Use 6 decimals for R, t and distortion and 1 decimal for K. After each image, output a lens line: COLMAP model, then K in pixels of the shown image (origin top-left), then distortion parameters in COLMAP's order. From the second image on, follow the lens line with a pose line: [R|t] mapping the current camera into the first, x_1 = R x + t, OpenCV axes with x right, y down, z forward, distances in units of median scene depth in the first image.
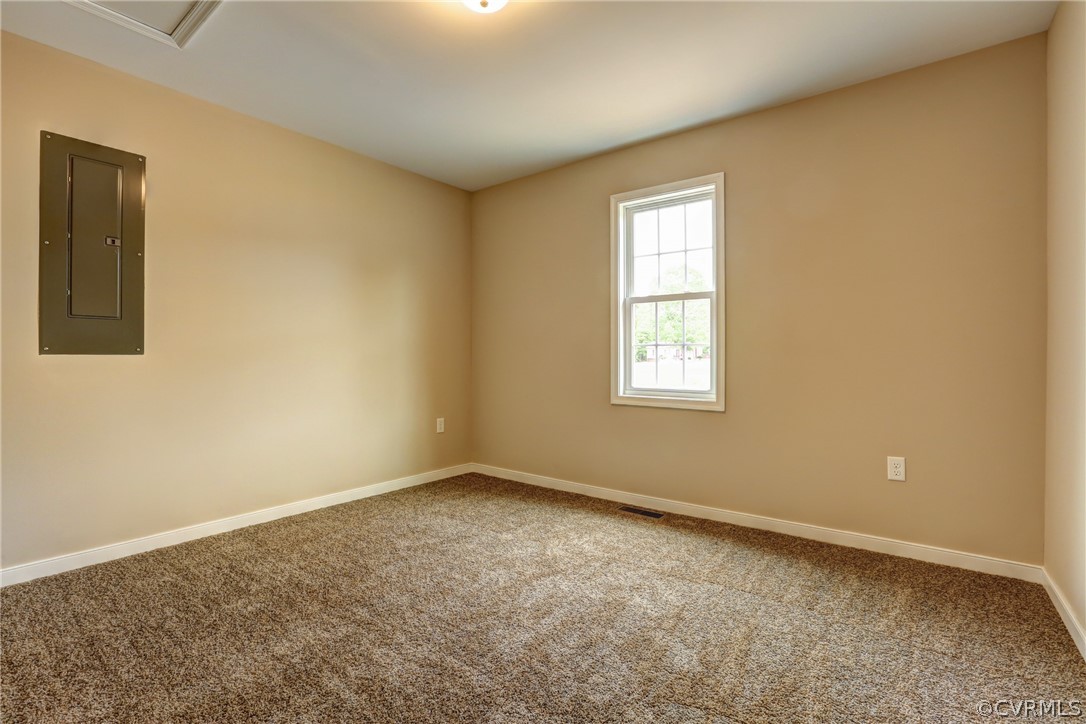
lens RADIAL K [[522.4, 0, 538.8], [0, 522.4, 355.5], [0, 0, 1]] dist [0.001684, 0.000149]
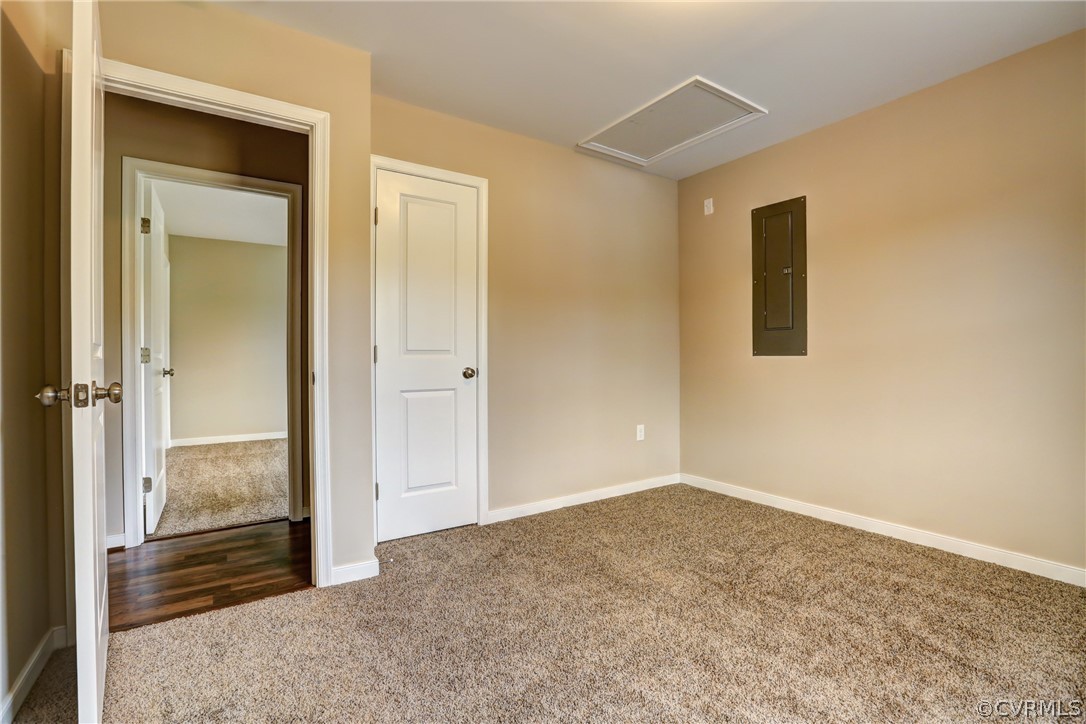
lens RADIAL K [[502.3, 0, 537.6], [0, 502.3, 360.2], [0, 0, 1]] dist [0.001433, 0.000233]
pose [[-0.311461, 0.007899, -0.950226, 0.623883], [0.002341, 0.999969, 0.007546, -0.002039], [0.950256, 0.000126, -0.311470, 0.834543]]
